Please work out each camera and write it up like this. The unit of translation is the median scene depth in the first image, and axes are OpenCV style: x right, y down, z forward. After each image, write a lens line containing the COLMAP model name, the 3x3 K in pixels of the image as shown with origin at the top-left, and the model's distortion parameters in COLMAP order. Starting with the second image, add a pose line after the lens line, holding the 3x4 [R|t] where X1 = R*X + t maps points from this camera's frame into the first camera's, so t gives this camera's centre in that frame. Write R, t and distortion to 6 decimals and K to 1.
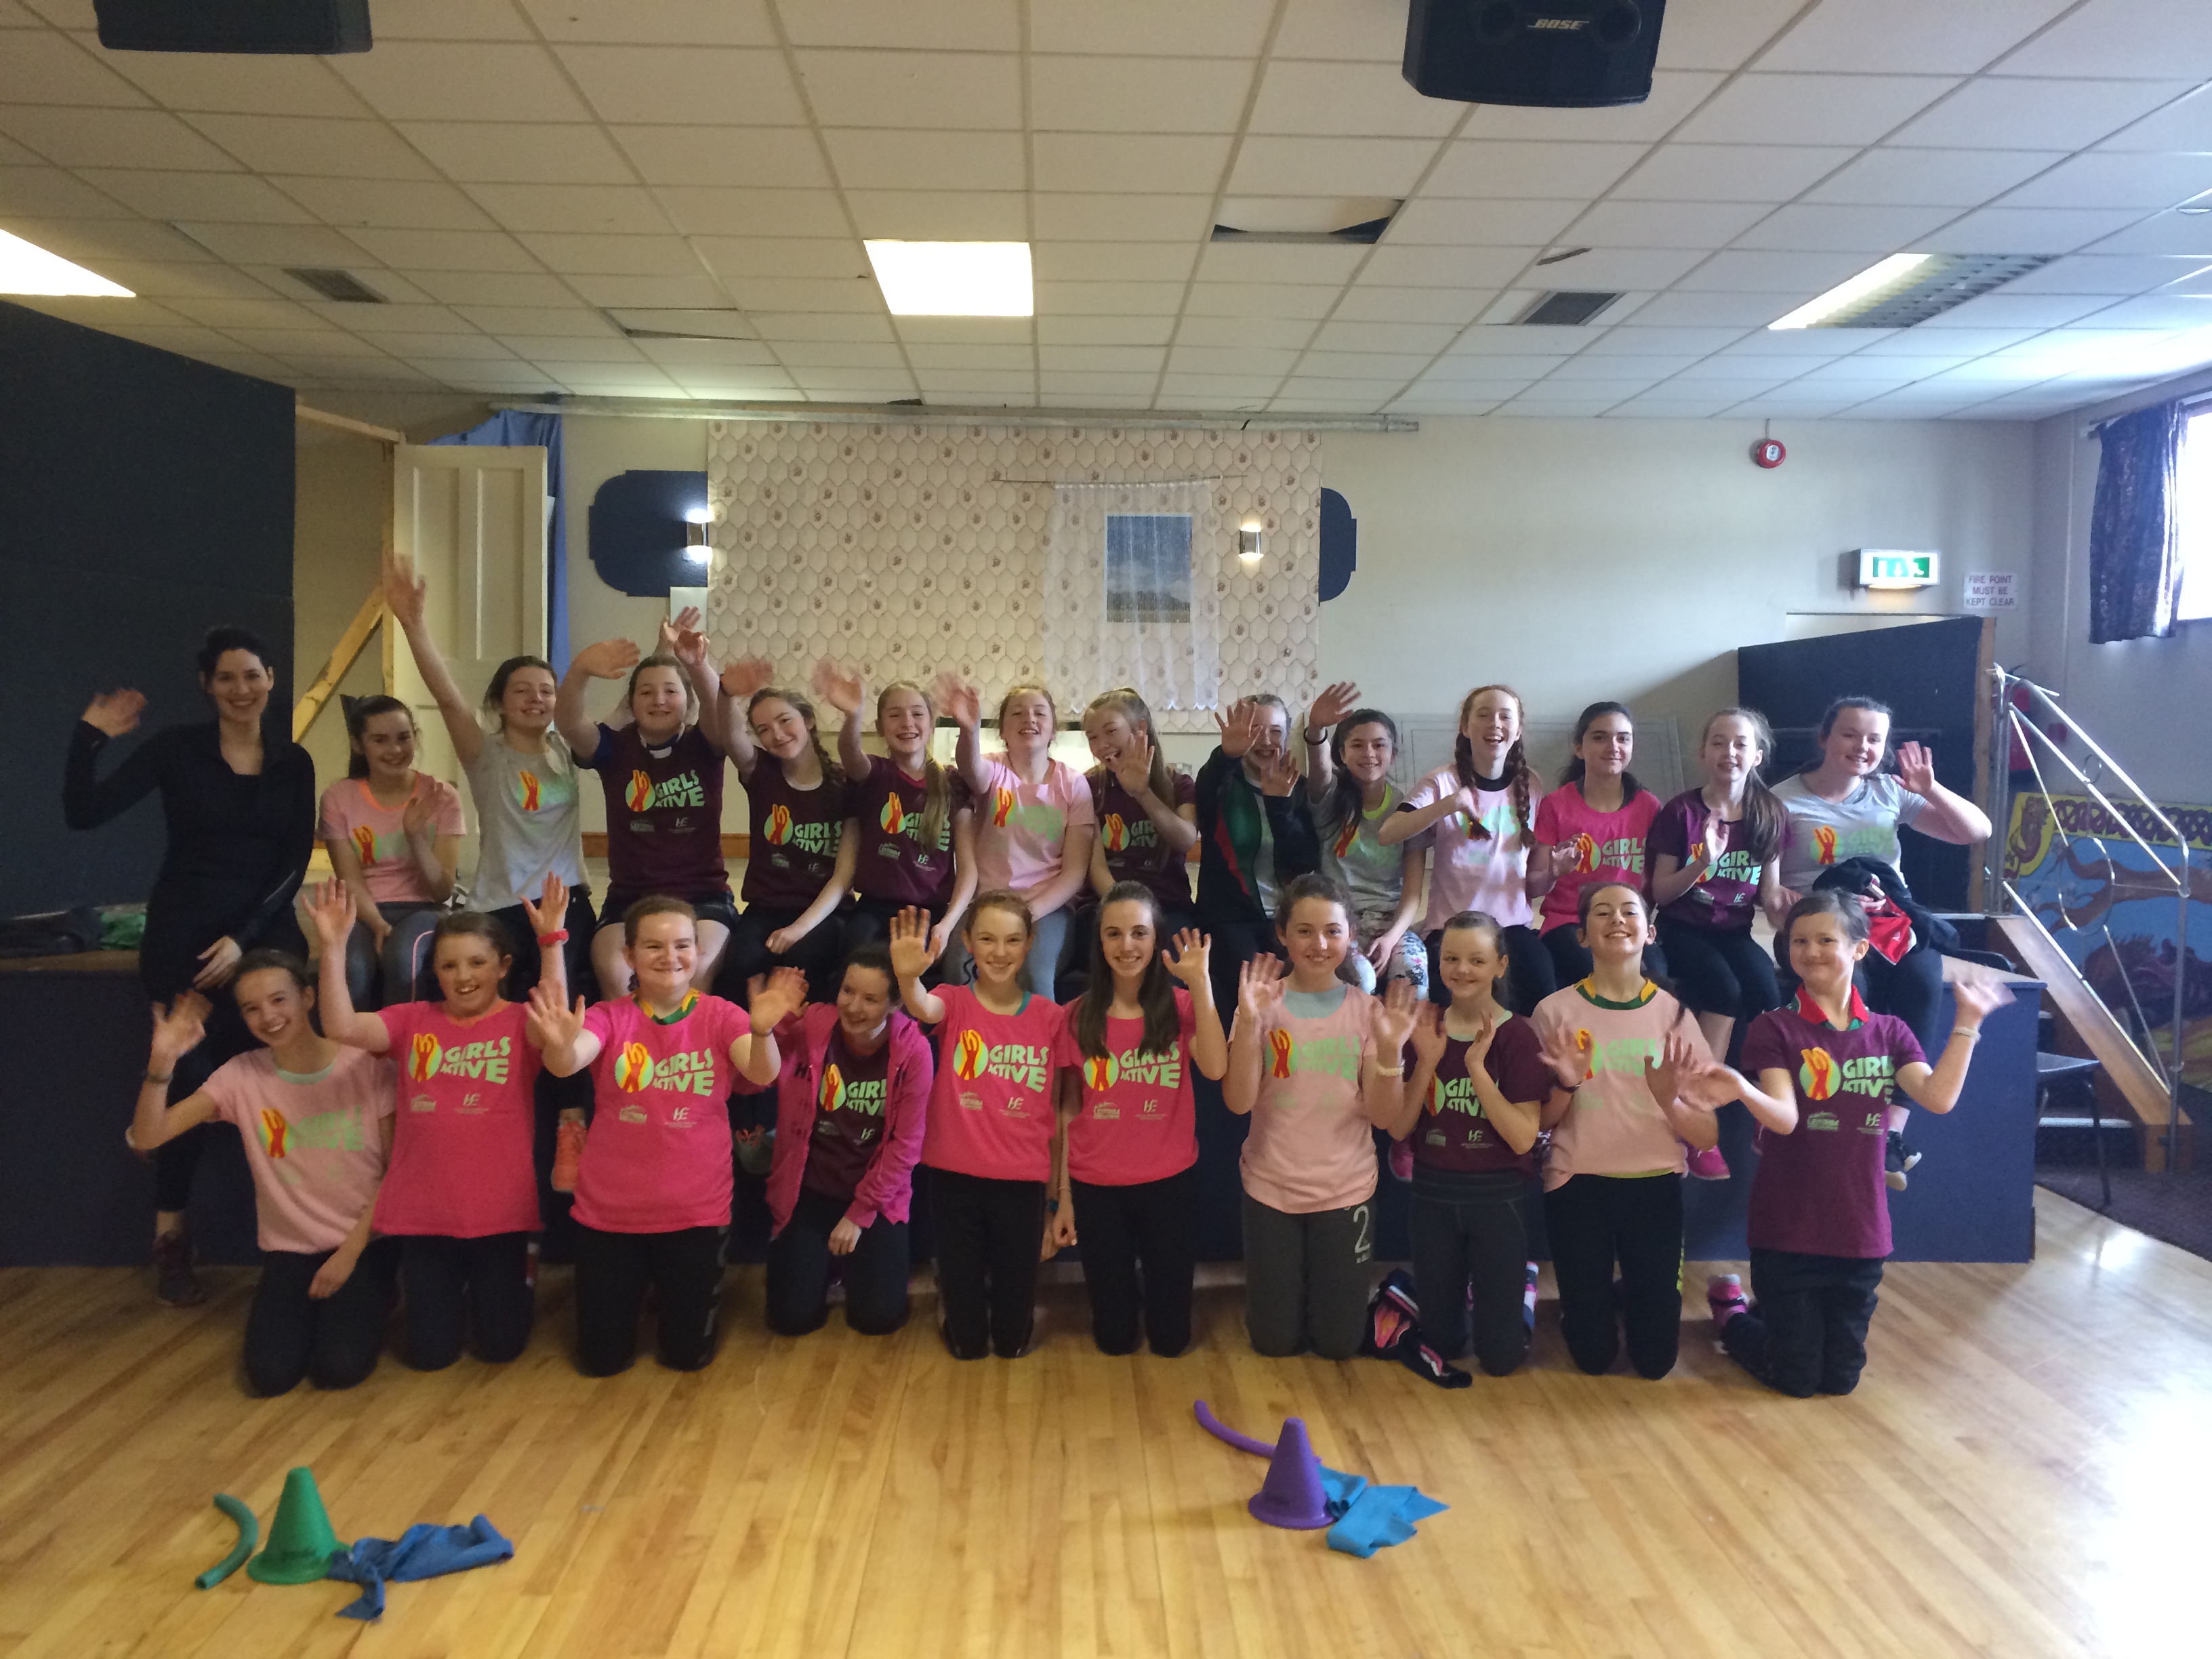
lens RADIAL K [[1890.3, 0, 1092.9], [0, 1890.3, 823.2], [0, 0, 1]] dist [0.096048, -0.119469]
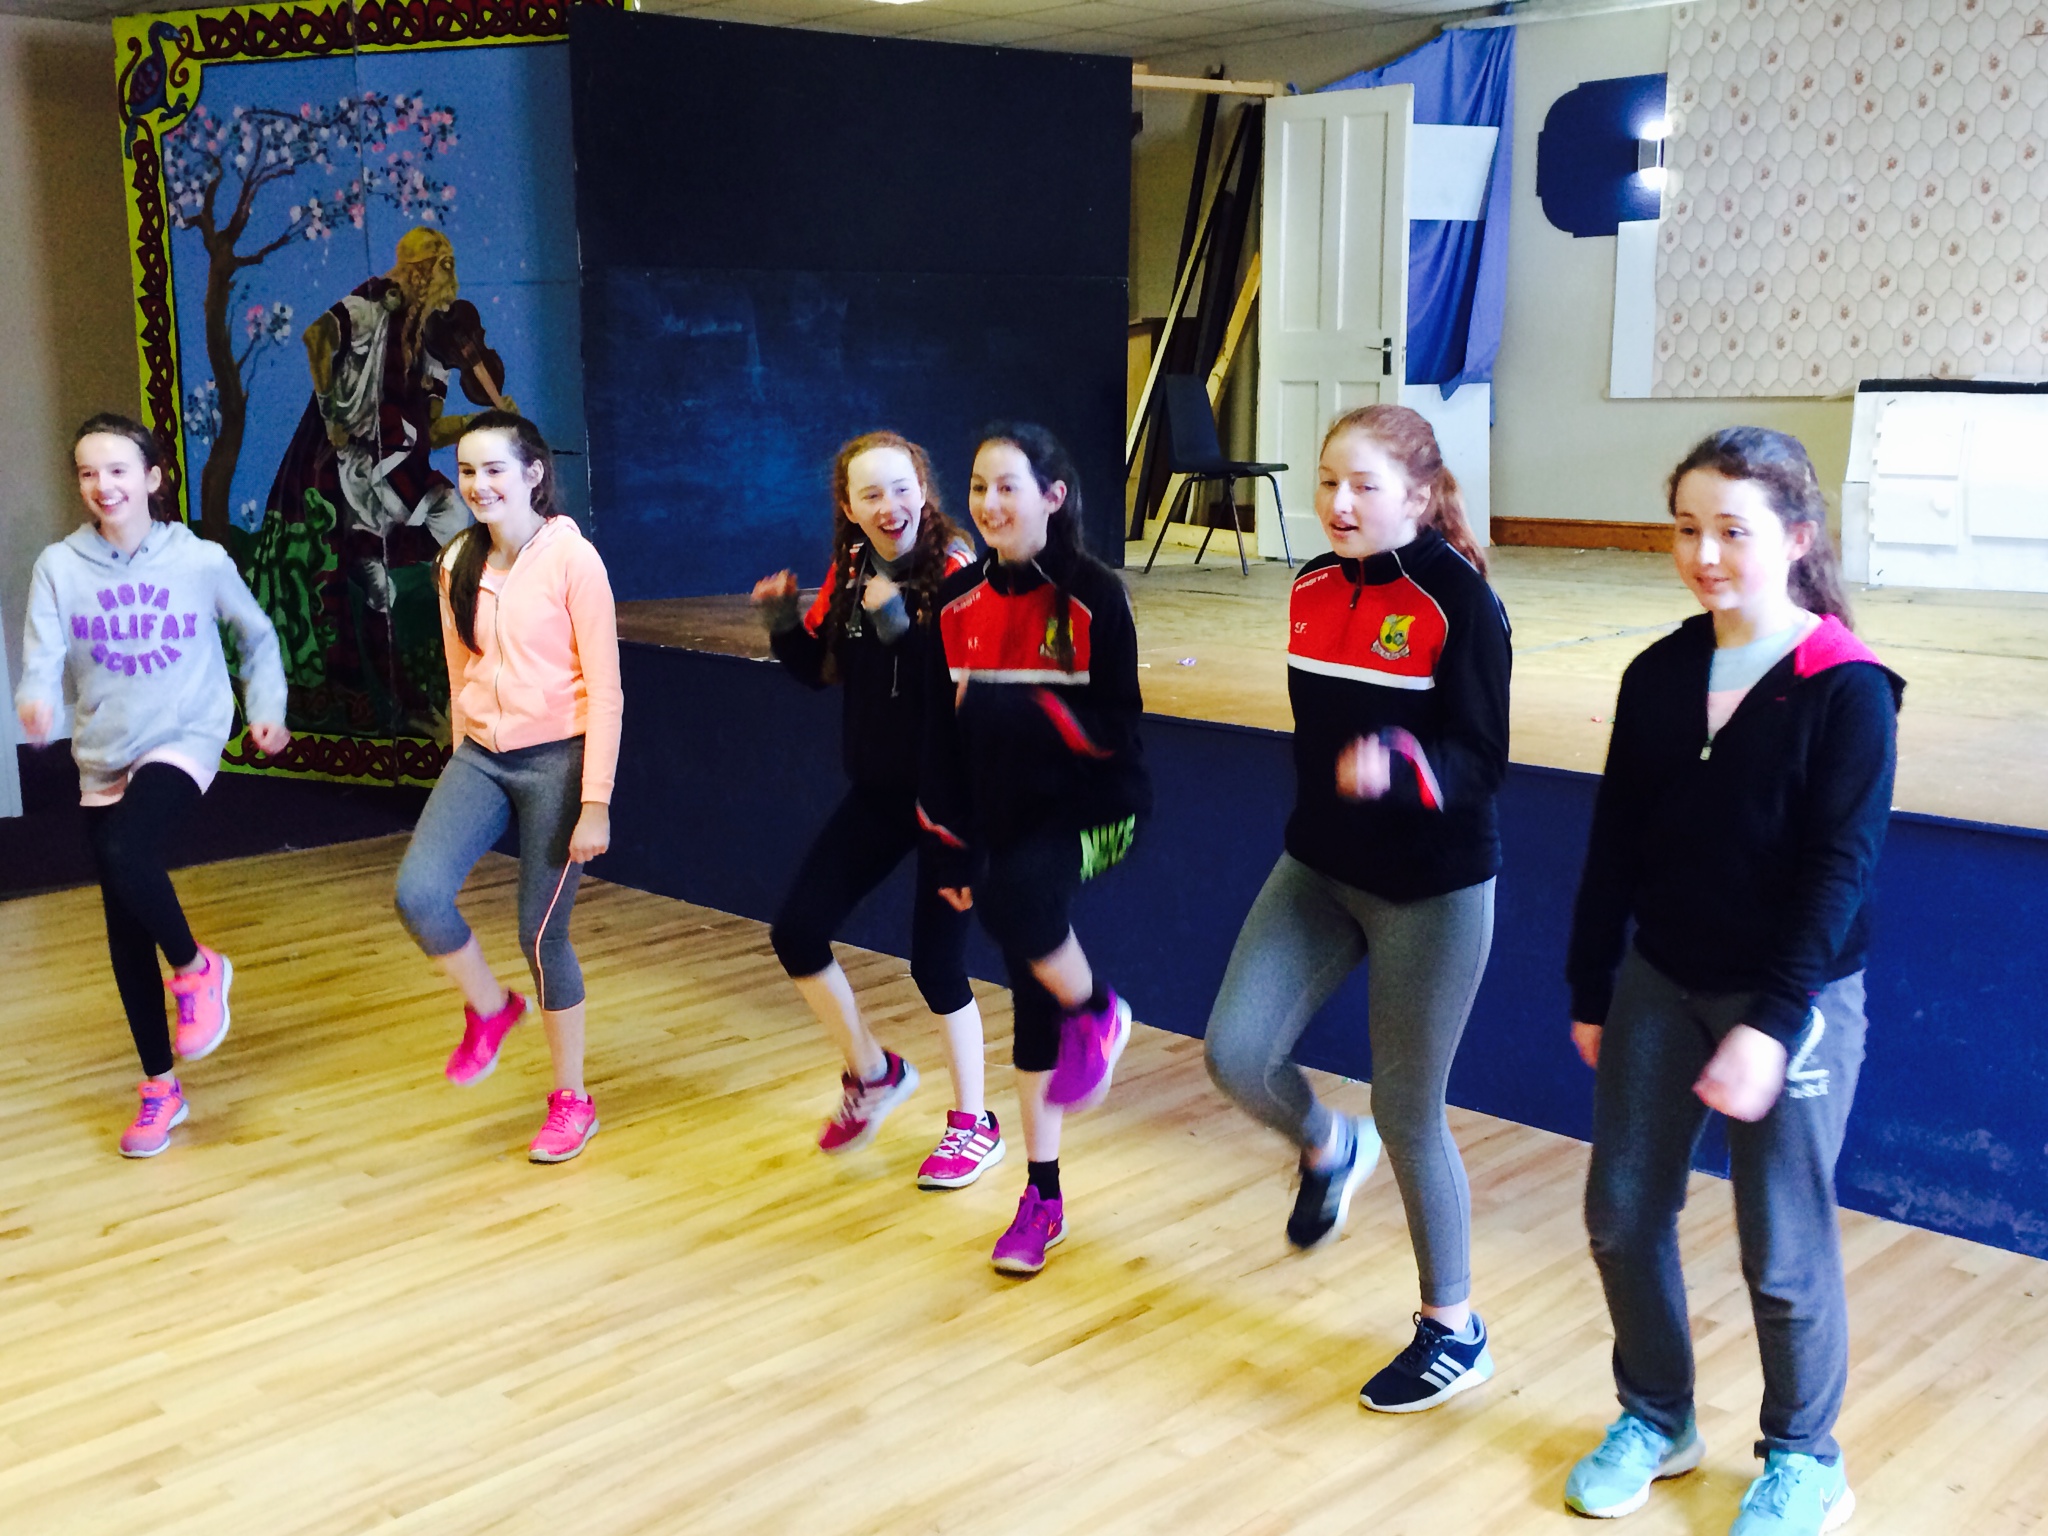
lens RADIAL K [[2151.8, 0, 974.8], [0, 2151.8, 763.1], [0, 0, 1]] dist [0.094560, -0.117695]
pose [[0.682938, 0.112717, -0.721727, 0.336698], [-0.014195, 0.989884, 0.141165, -0.023386], [0.730338, -0.086162, 0.677630, 0.146395]]
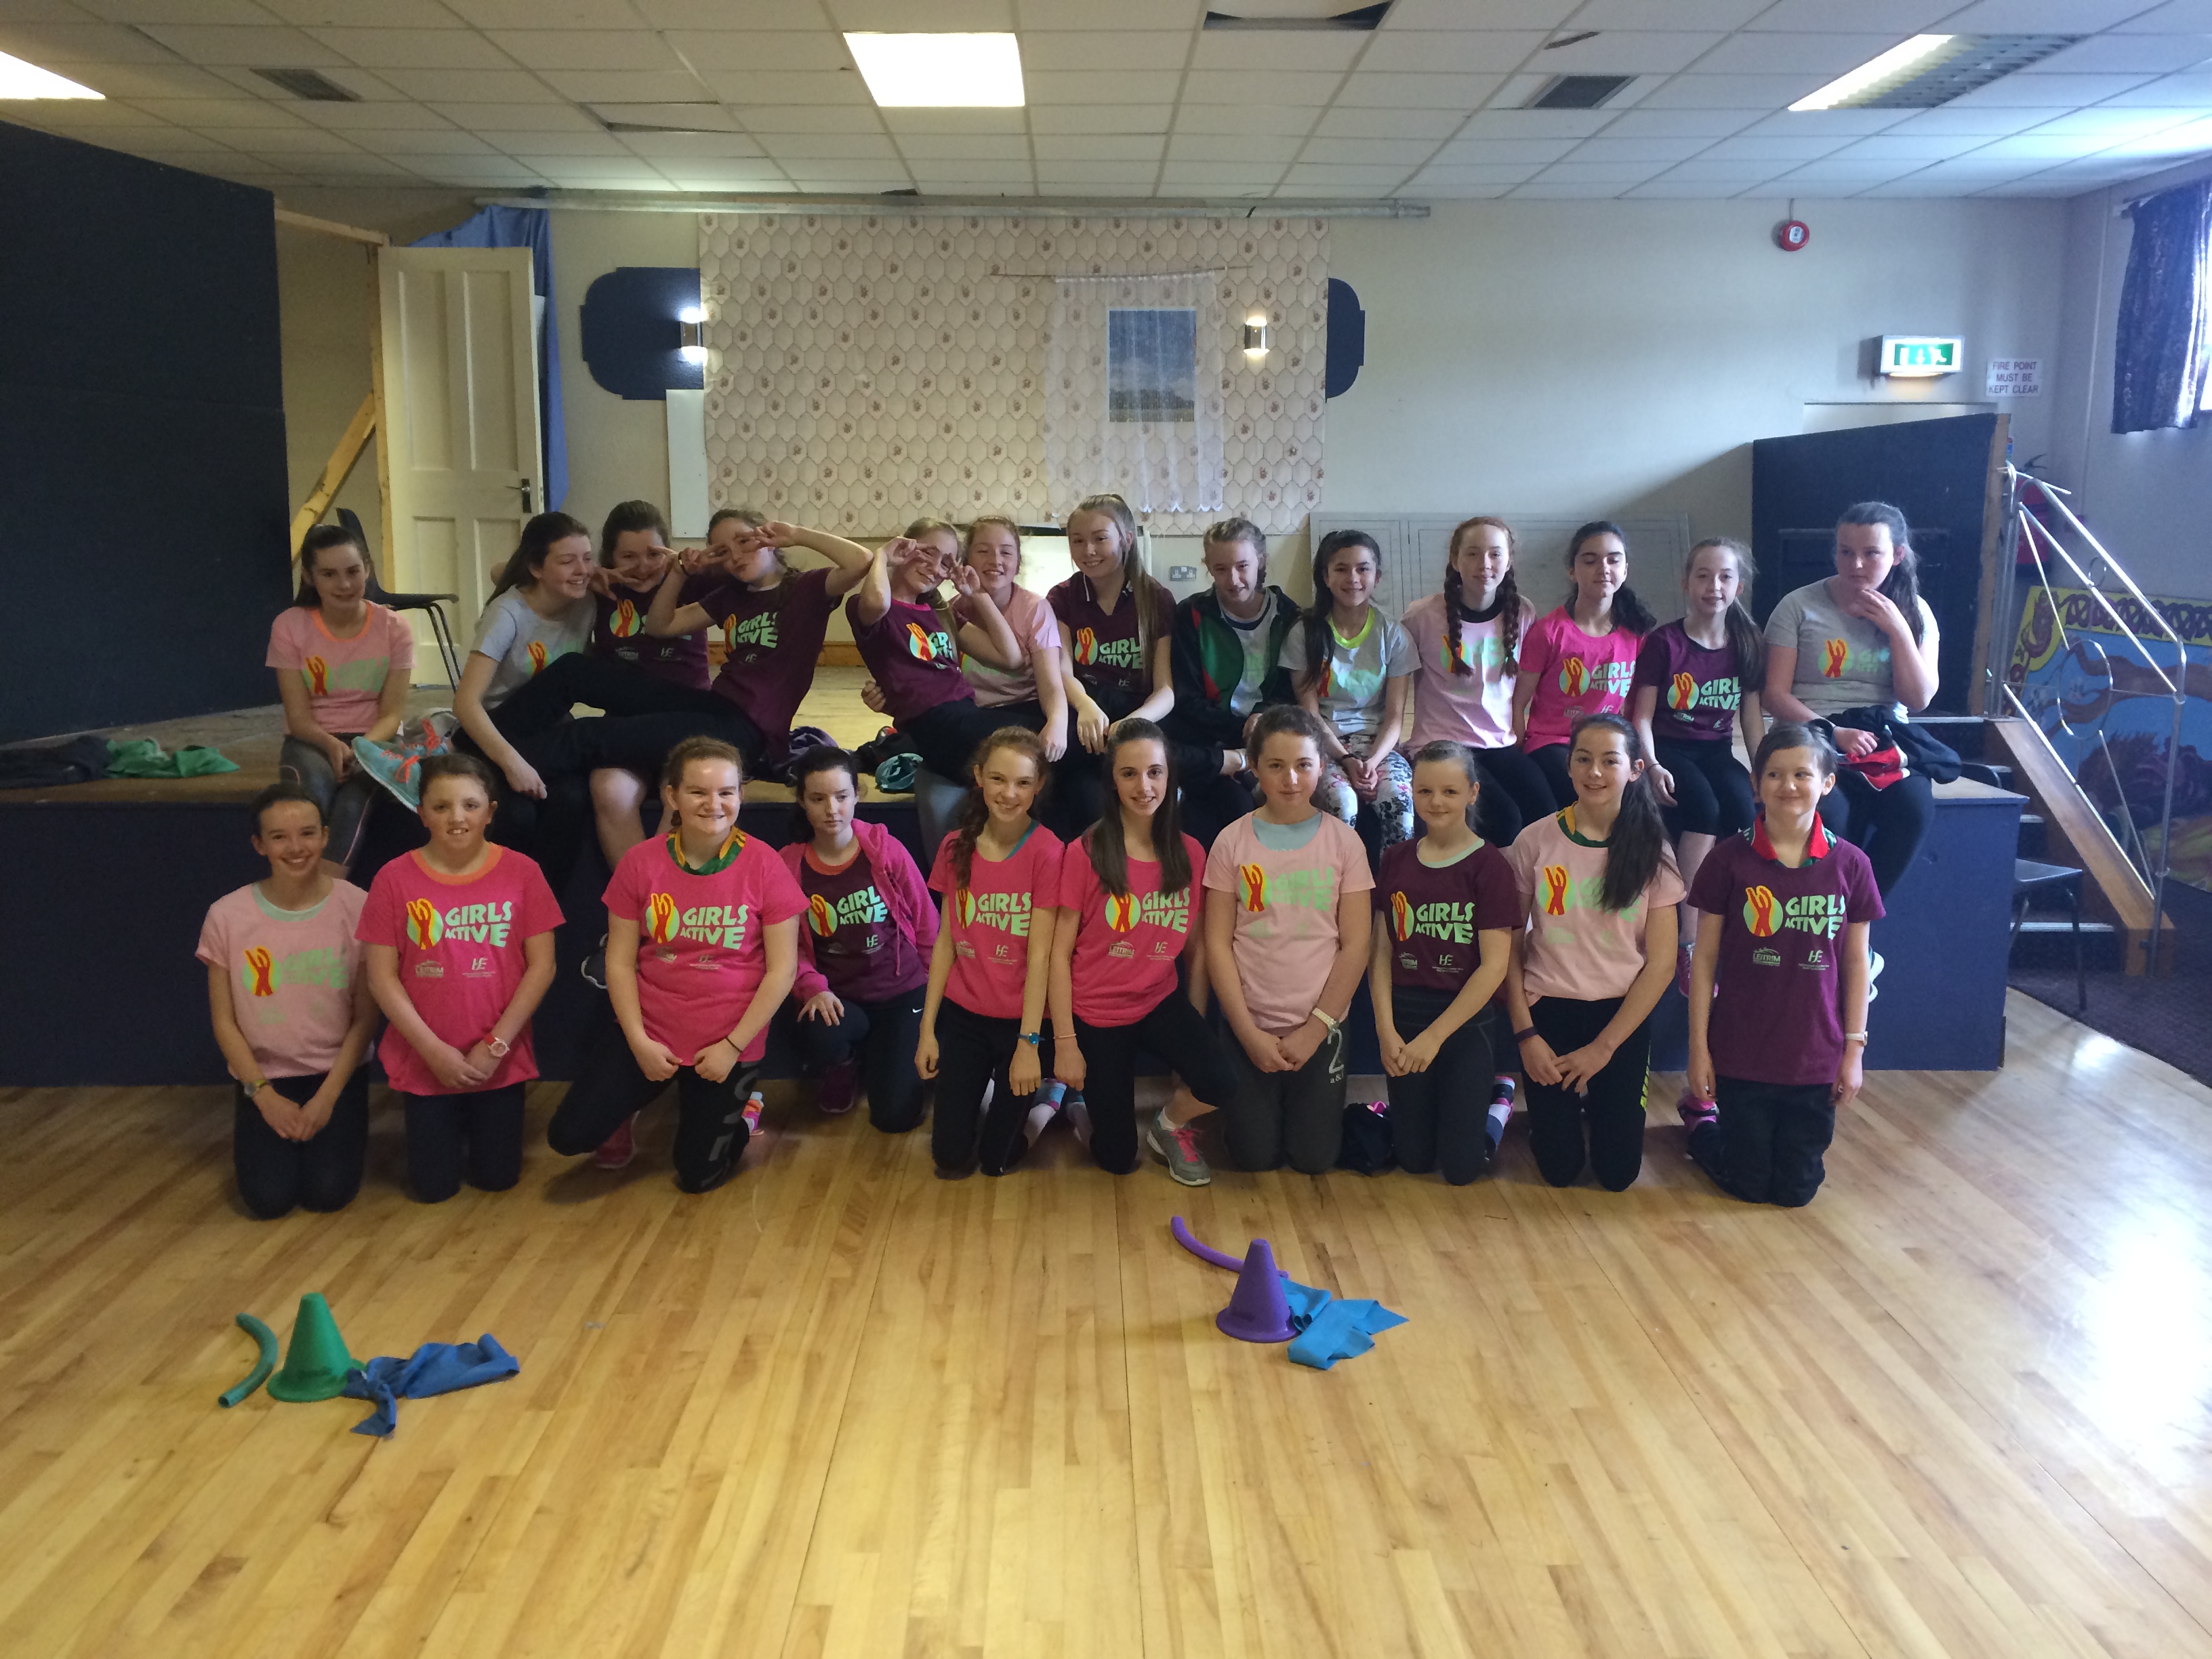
lens RADIAL K [[1890.3, 0, 1092.9], [0, 1890.3, 823.2], [0, 0, 1]] dist [0.096048, -0.119469]
pose [[0.999870, -0.007721, -0.014143, 0.012336], [0.009301, 0.993292, 0.115254, -0.014632], [0.013158, -0.115371, 0.993235, -0.004019]]
